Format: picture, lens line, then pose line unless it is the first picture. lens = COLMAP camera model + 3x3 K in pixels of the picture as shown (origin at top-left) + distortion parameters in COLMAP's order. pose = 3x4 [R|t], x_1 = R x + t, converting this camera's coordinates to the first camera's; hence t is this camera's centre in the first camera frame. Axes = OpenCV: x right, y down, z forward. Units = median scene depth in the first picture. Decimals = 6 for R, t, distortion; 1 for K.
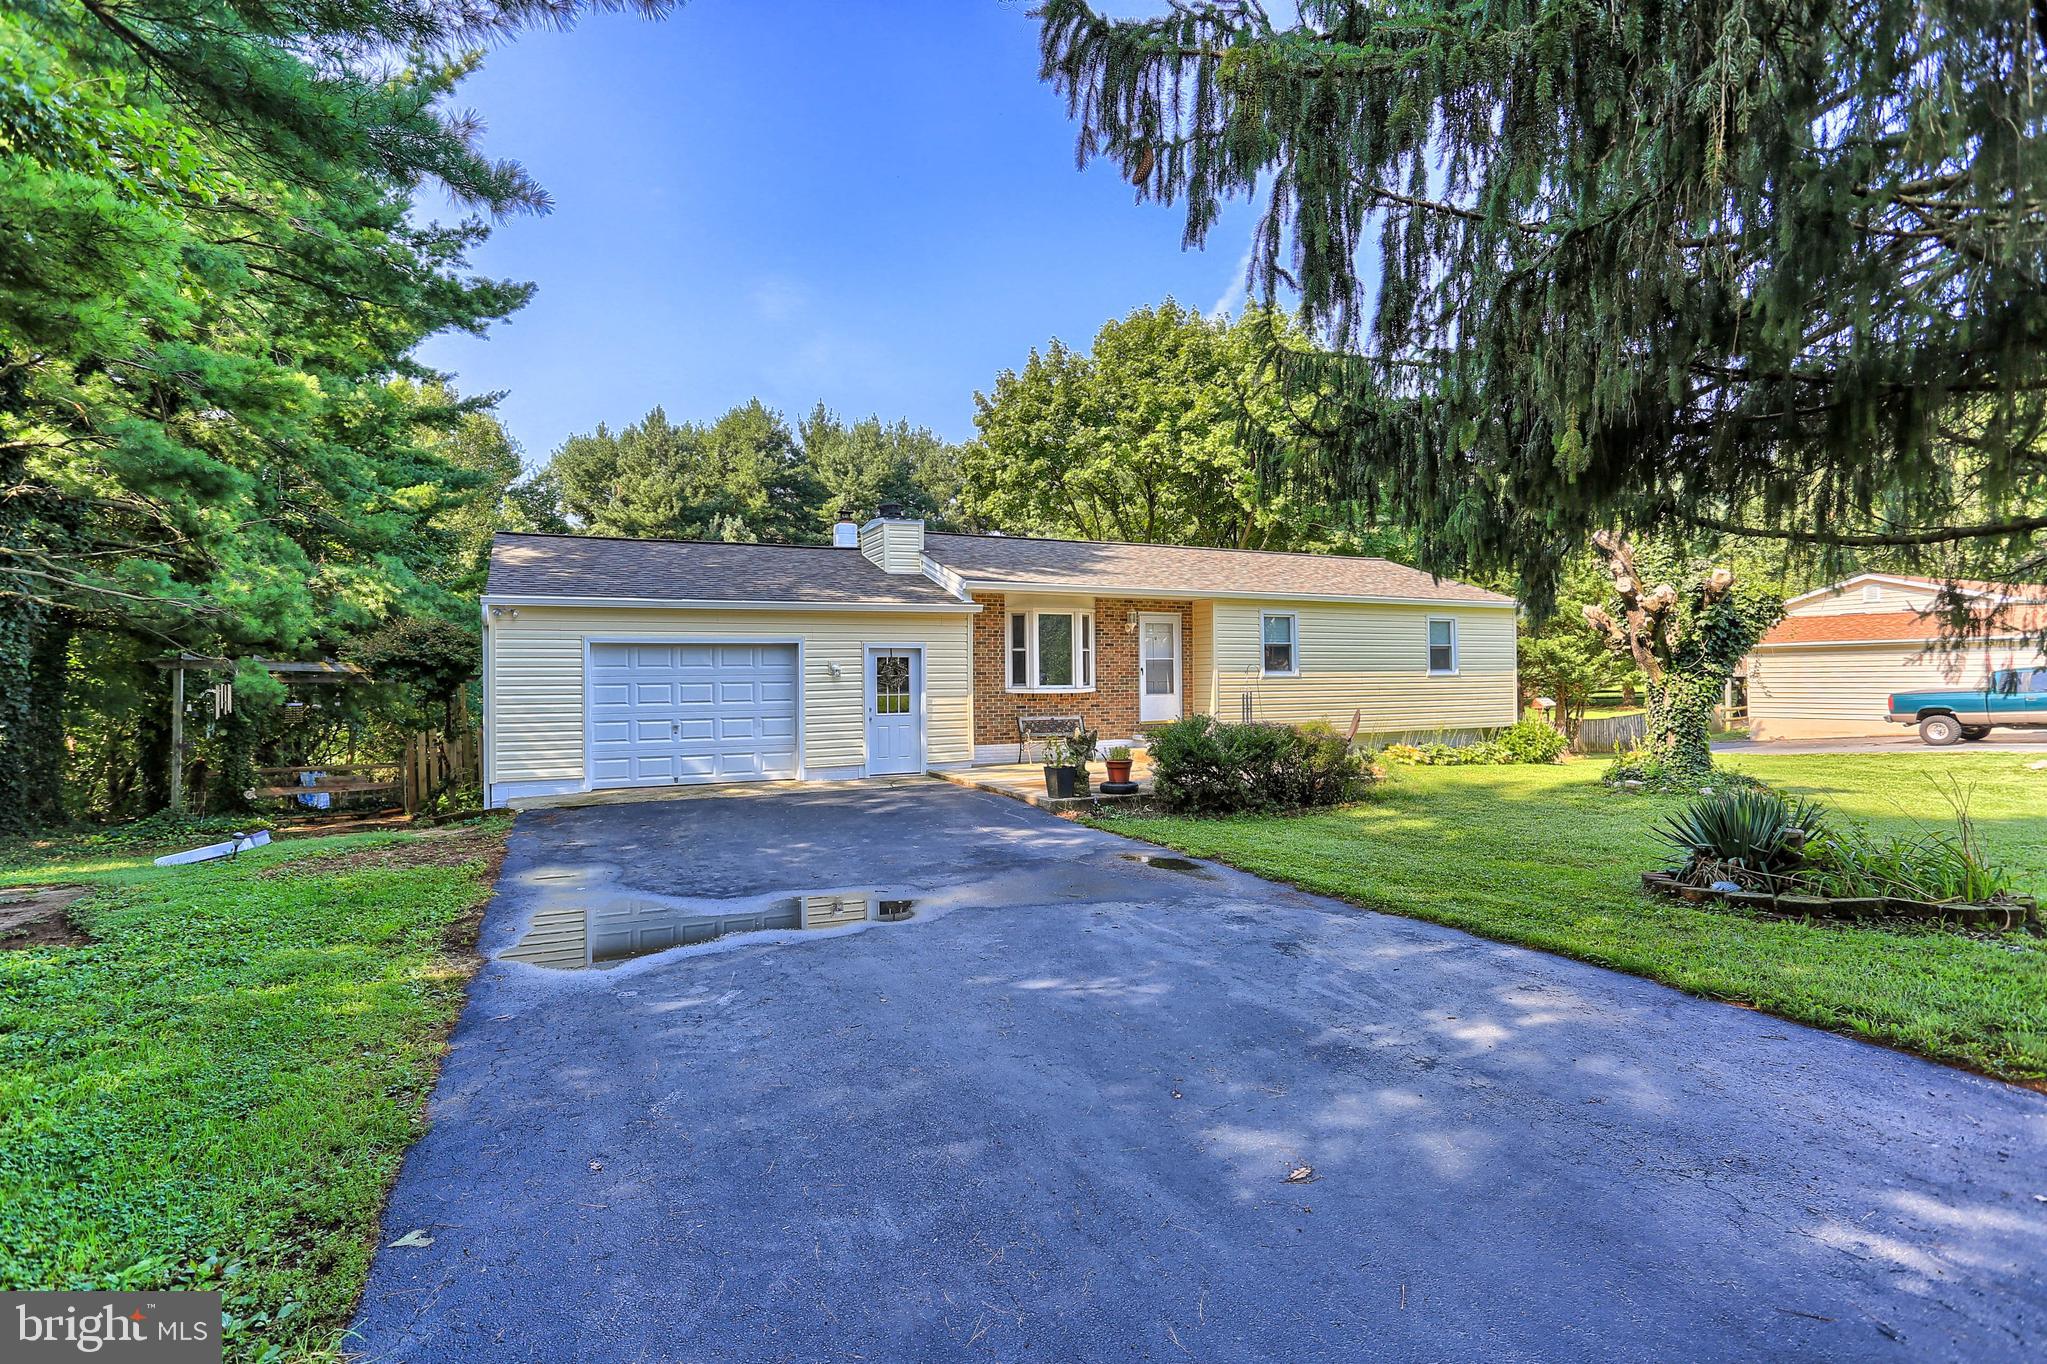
lens RADIAL K [[985.2, 0, 1020.2], [0, 985.2, 670.6], [0, 0, 1]] dist [-0.044895, 0.028319]
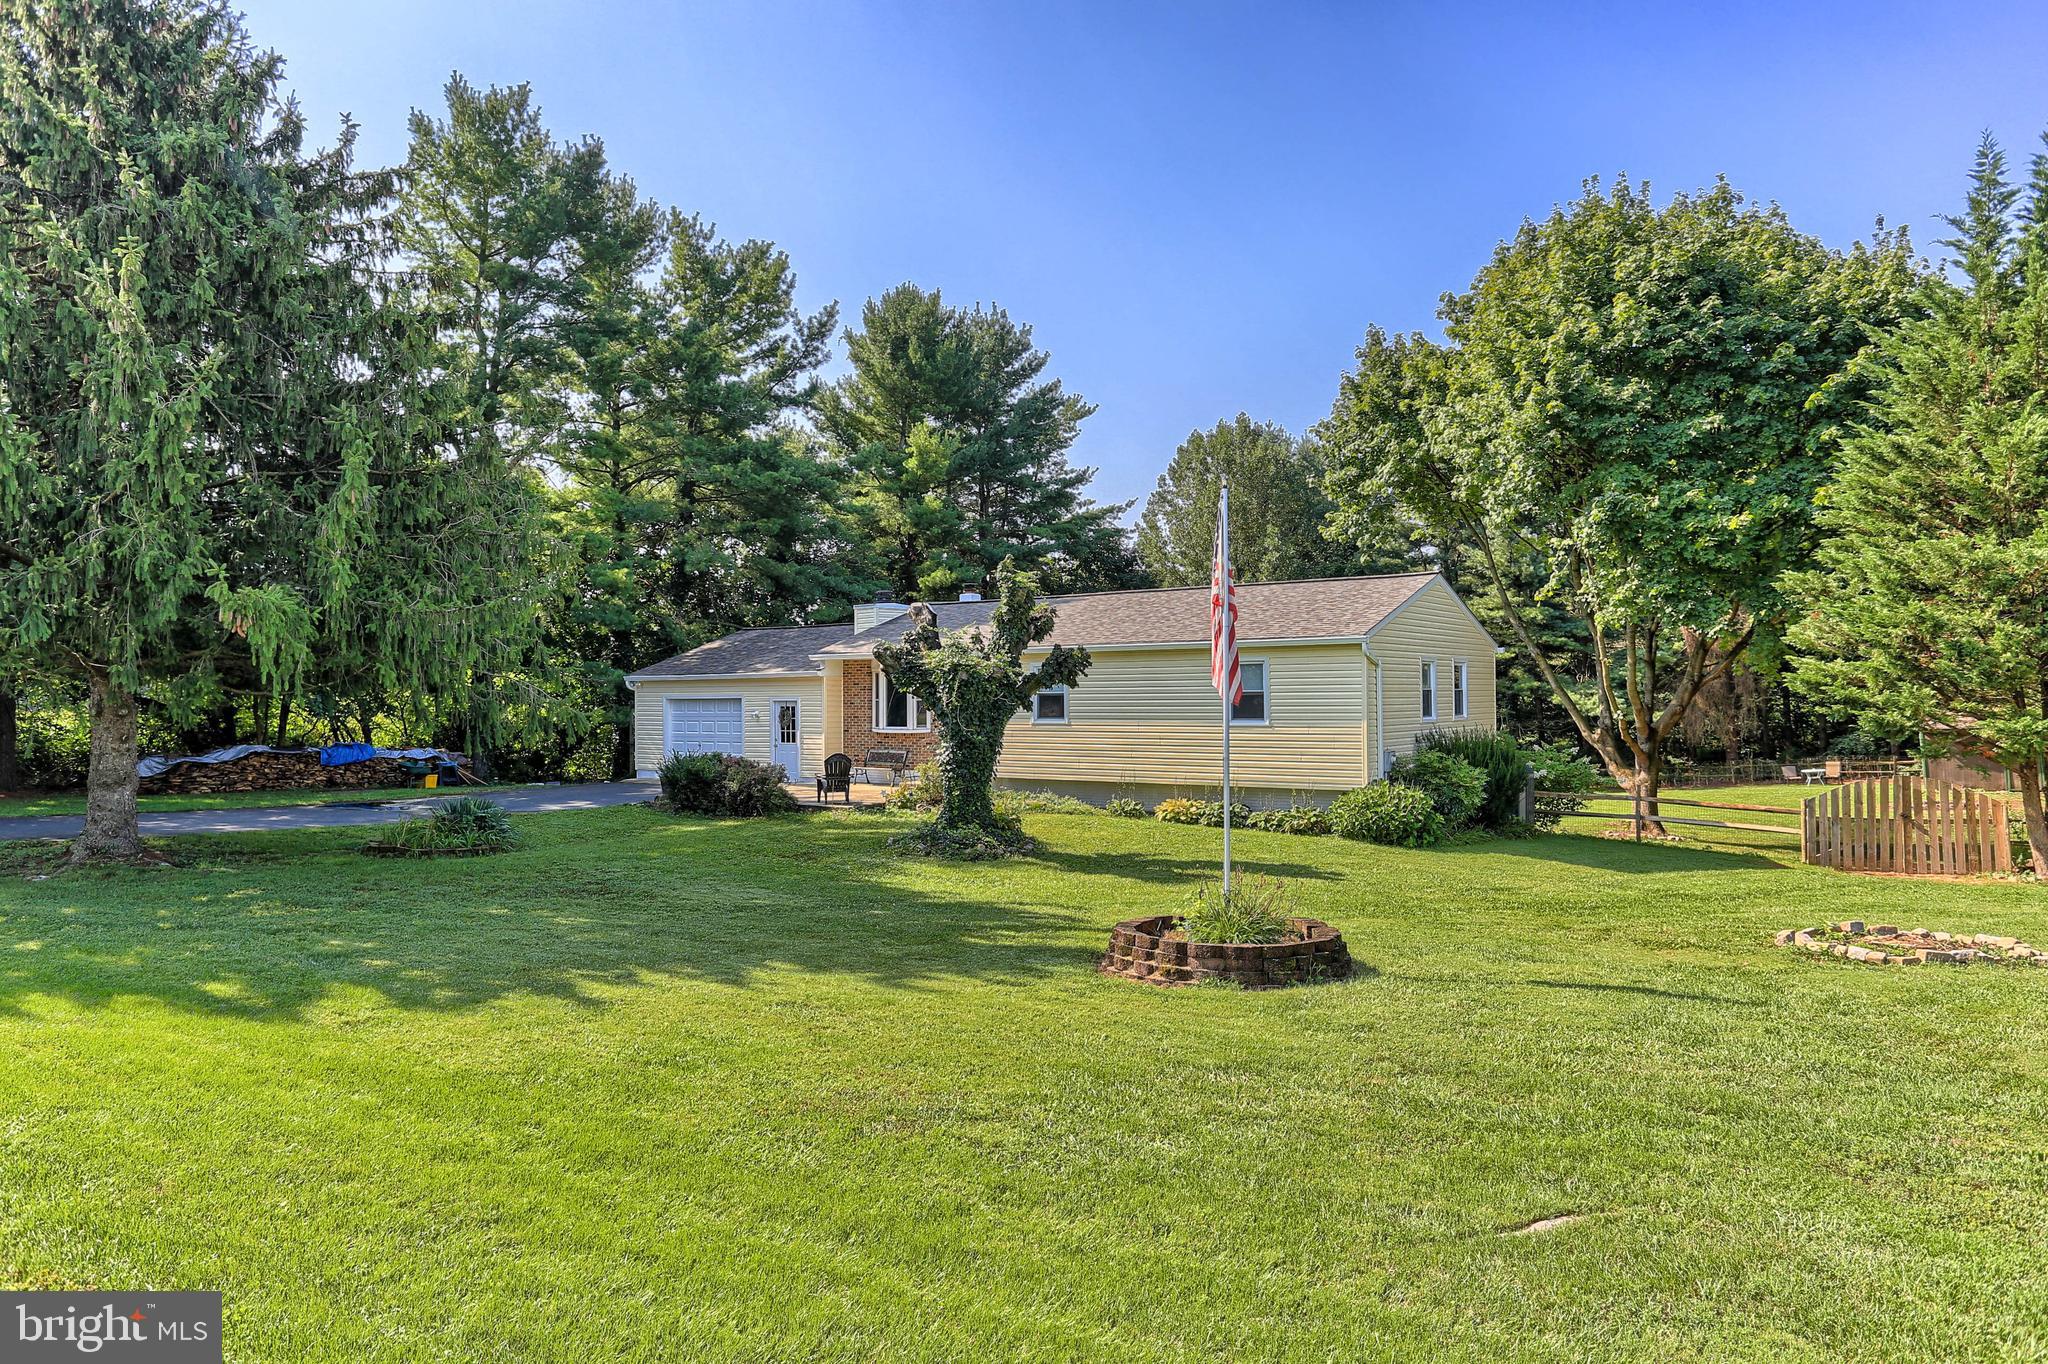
lens RADIAL K [[1295.2, 0, 1024.0], [0, 1295.2, 682.0], [0, 0, 1]] dist [-0.004985, -0.000824]
pose [[0.478911, -0.002029, -0.877861, 1.598607], [0.009128, 0.999955, 0.002668, -0.046710], [0.877816, -0.009291, 0.478908, 0.316531]]
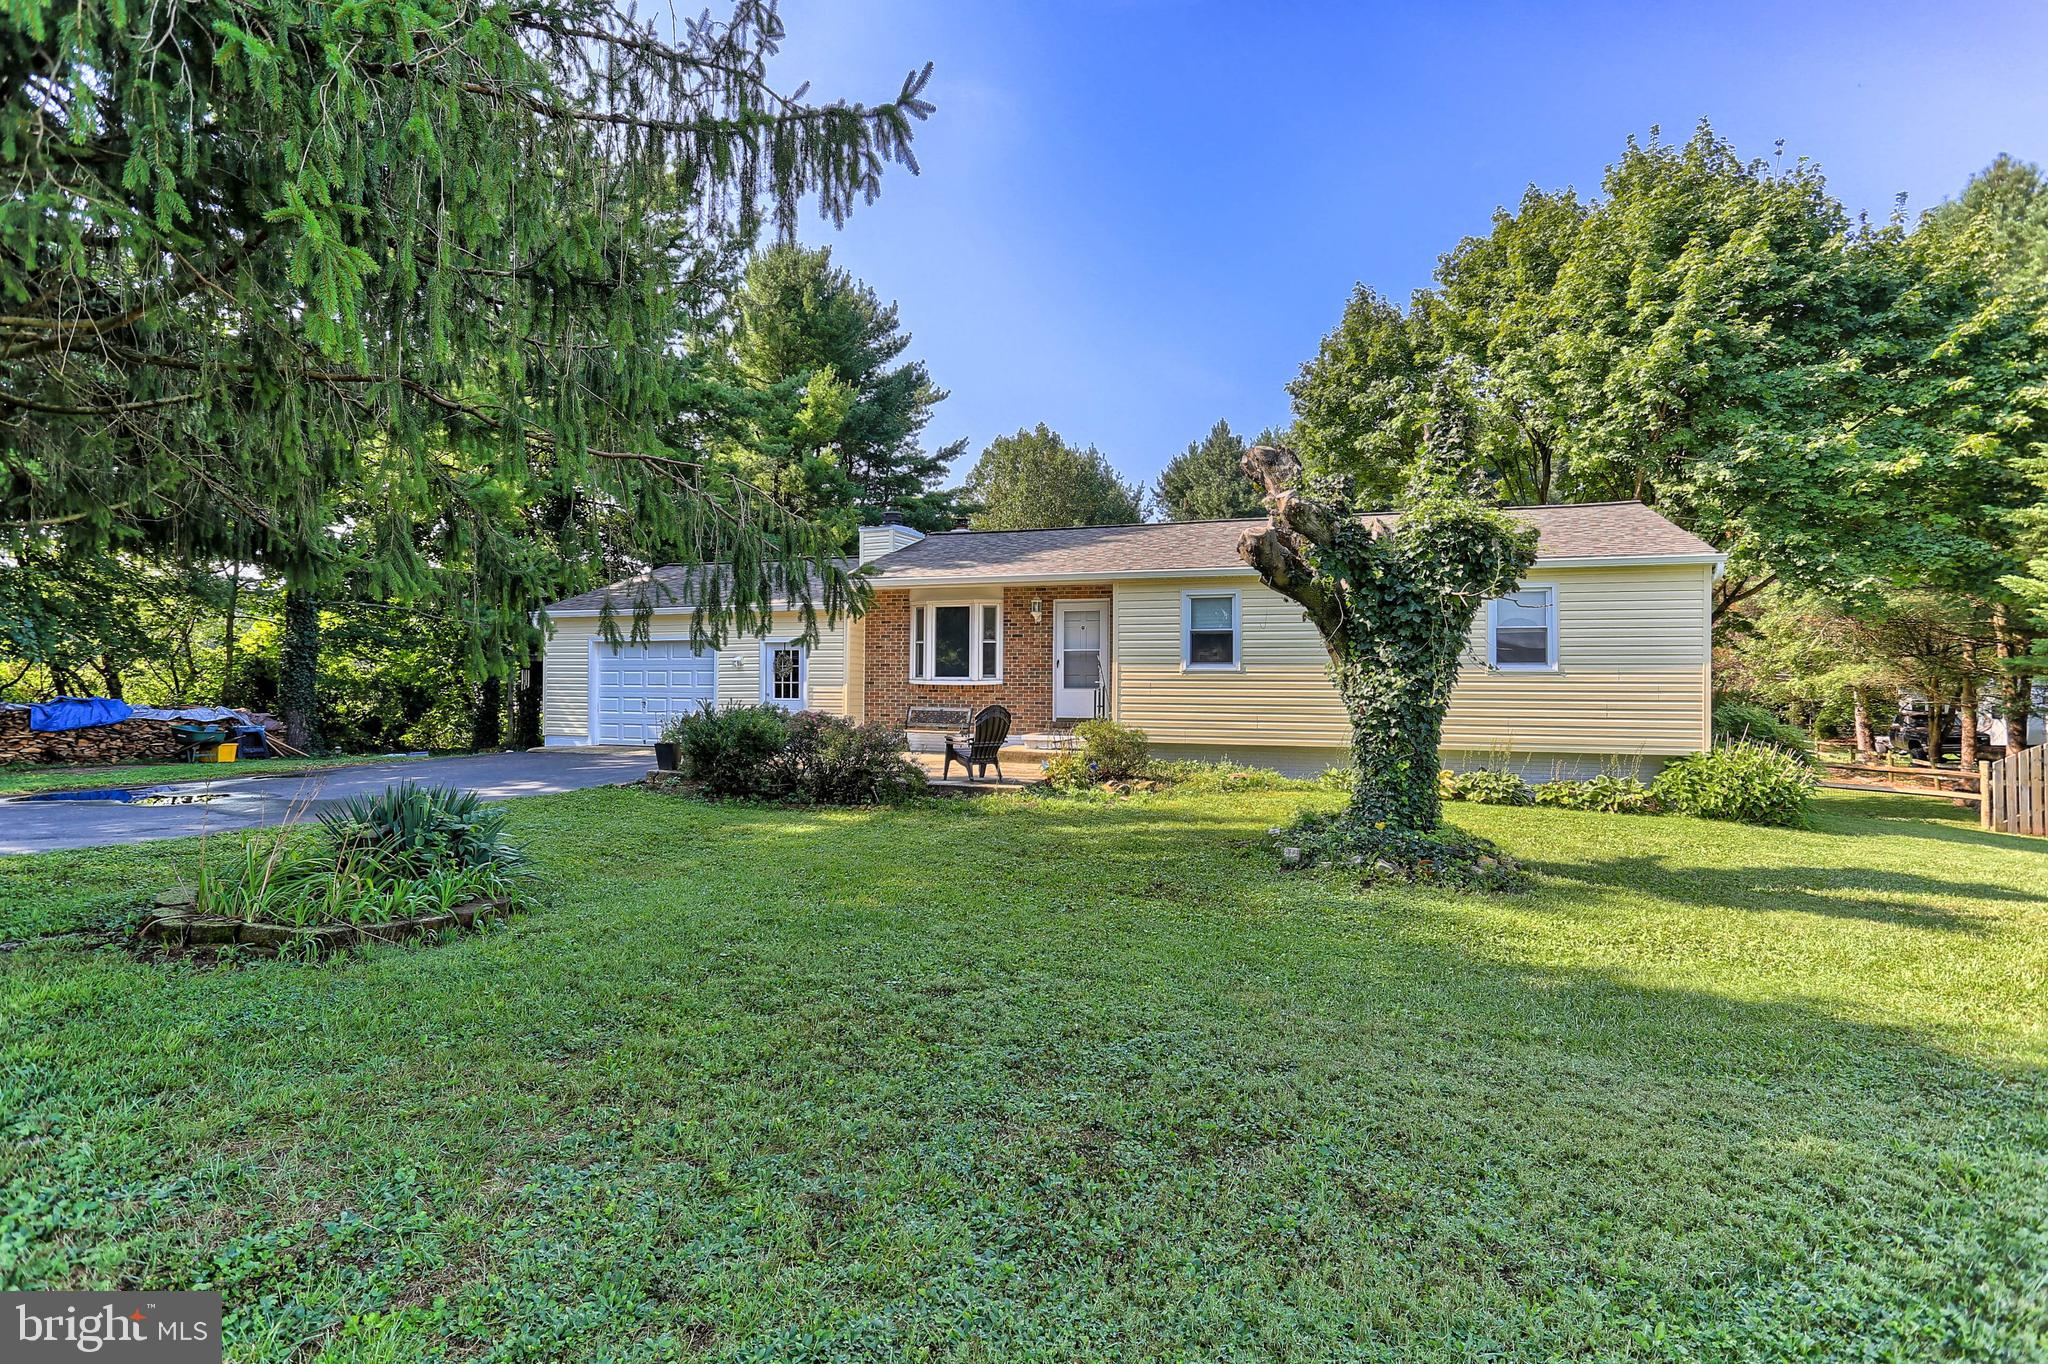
lens RADIAL K [[985.7, 0, 1020.7], [0, 985.7, 670.6], [0, 0, 1]] dist [-0.044895, 0.028319]
pose [[0.709679, 0.005200, -0.704506, 0.778931], [-0.006214, 0.999980, 0.001121, 0.006581], [0.704498, 0.003582, 0.709697, 0.327492]]
